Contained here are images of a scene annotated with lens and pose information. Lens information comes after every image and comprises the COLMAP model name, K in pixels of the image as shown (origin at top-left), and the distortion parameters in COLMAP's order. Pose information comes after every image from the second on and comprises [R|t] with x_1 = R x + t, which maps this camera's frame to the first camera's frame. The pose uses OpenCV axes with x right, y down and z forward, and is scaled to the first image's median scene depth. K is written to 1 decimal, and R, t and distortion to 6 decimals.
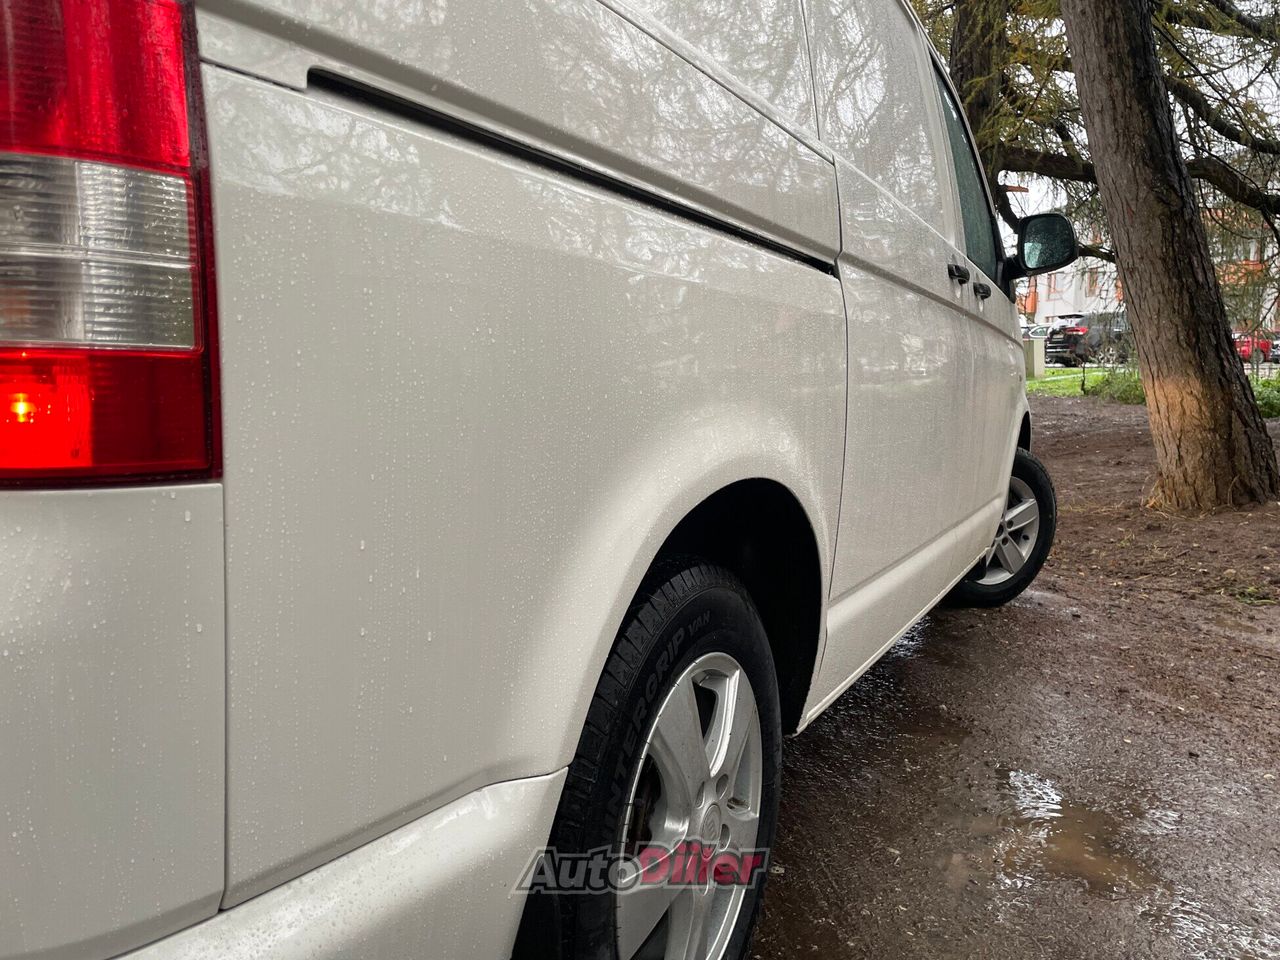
lens RADIAL K [[955.3, 0, 653.7], [0, 955.3, 473.8], [0, 0, 1]] dist [0.081771, -0.113235]
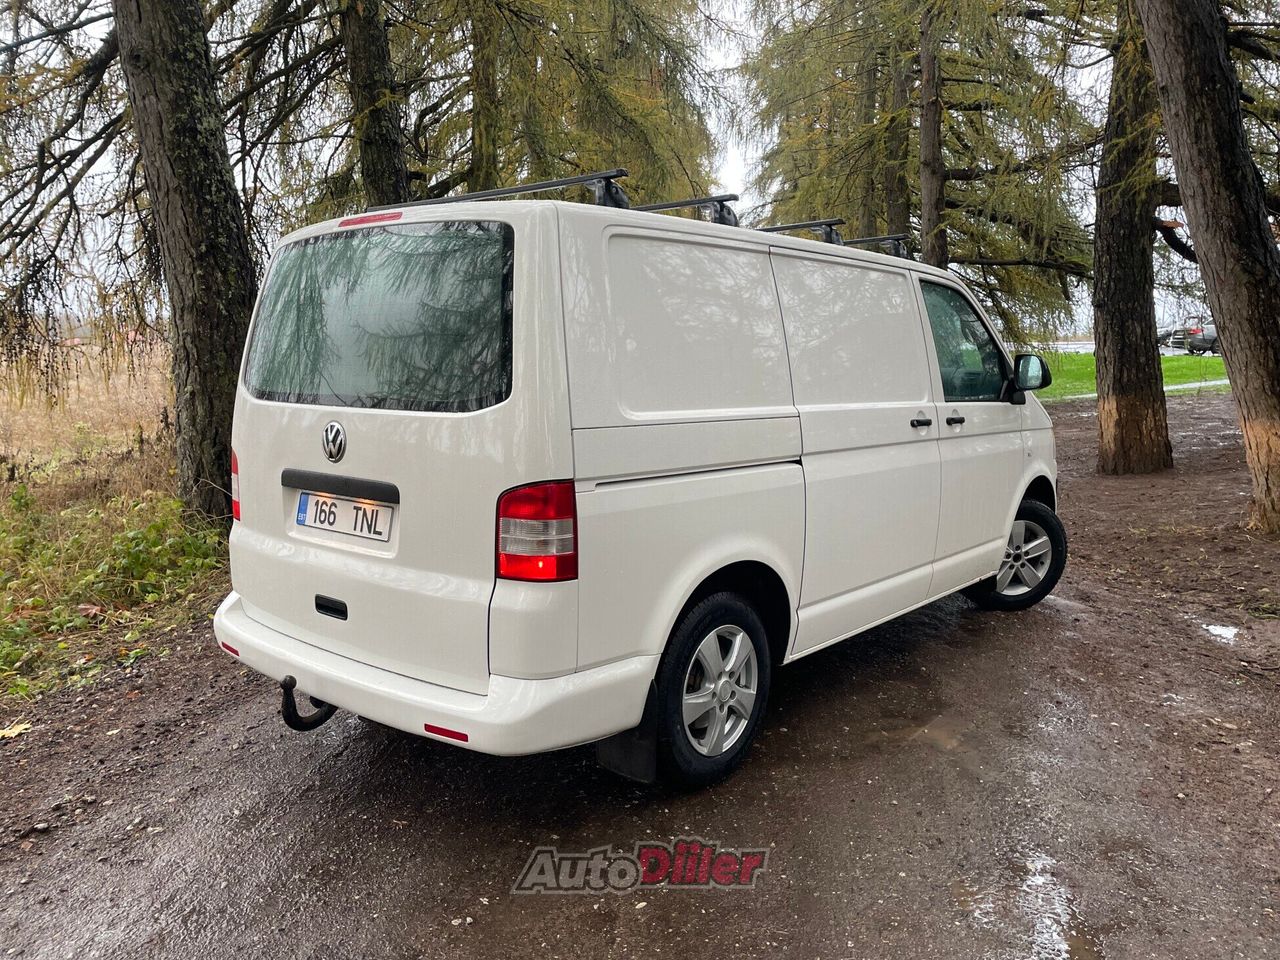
lens RADIAL K [[955.3, 0, 653.7], [0, 955.3, 473.8], [0, 0, 1]] dist [0.081771, -0.113235]
pose [[0.975959, 0.014922, -0.217442, 0.082479], [-0.010470, 0.999712, 0.021613, -0.054915], [0.217701, -0.018817, 0.975834, -0.310130]]
